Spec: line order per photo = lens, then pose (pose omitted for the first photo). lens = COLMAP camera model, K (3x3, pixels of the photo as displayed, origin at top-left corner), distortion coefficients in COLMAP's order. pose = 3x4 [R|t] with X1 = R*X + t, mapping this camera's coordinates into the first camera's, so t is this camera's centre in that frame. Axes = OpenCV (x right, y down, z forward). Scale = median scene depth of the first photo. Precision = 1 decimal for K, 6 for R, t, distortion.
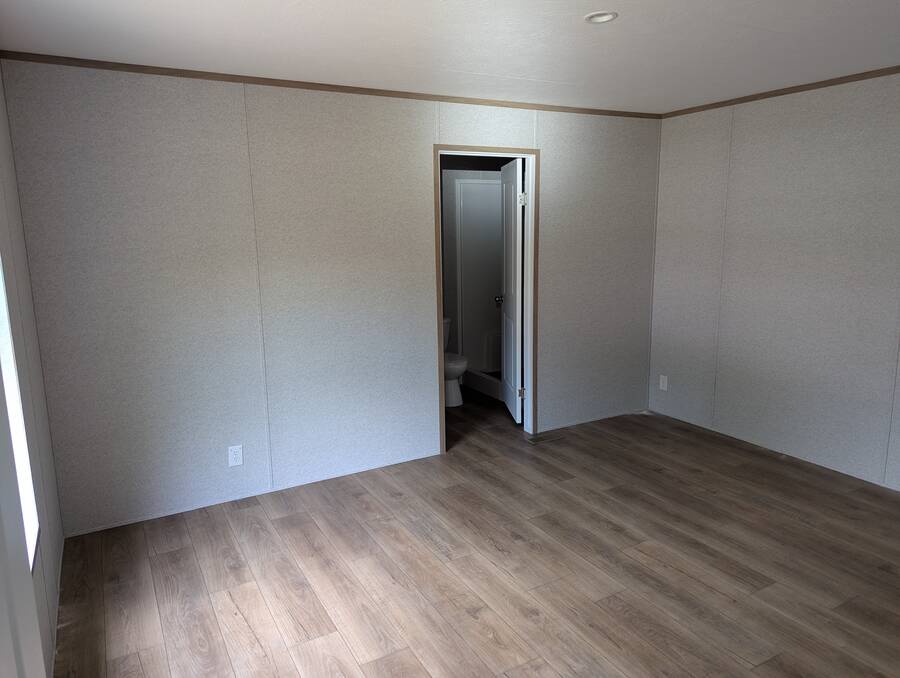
lens RADIAL K [[626.5, 0, 449.7], [0, 626.5, 341.7], [0, 0, 1]] dist [0.065756, -0.051455]
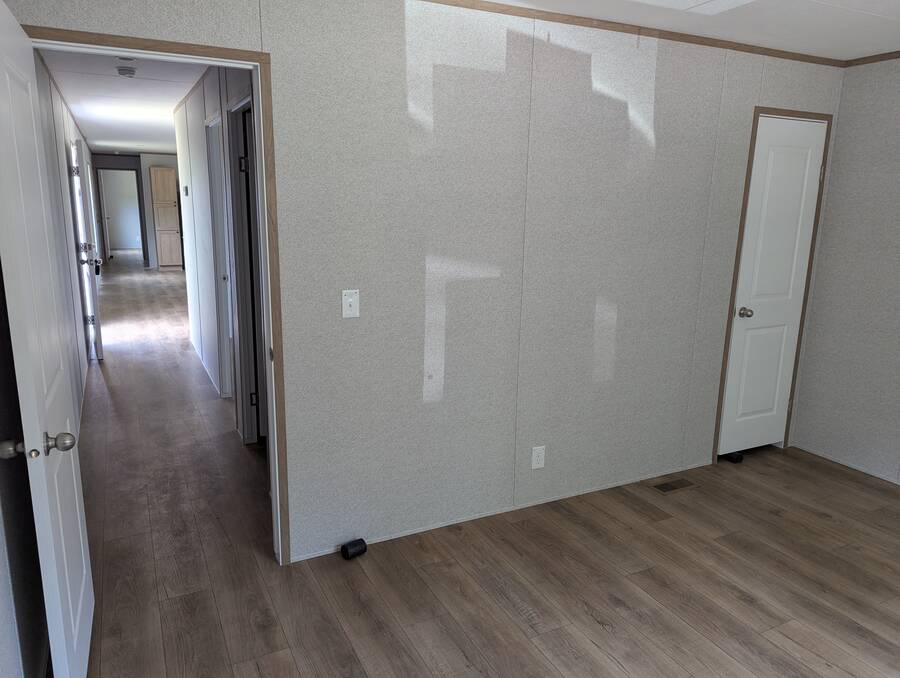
lens RADIAL K [[639.8, 0, 434.1], [0, 639.8, 311.5], [0, 0, 1]] dist [0.069794, -0.048704]
pose [[0.998230, 0.037422, -0.046223, -0.094061], [-0.038134, 0.999166, -0.014615, -0.029968], [0.045638, 0.016351, 0.998824, 0.174822]]
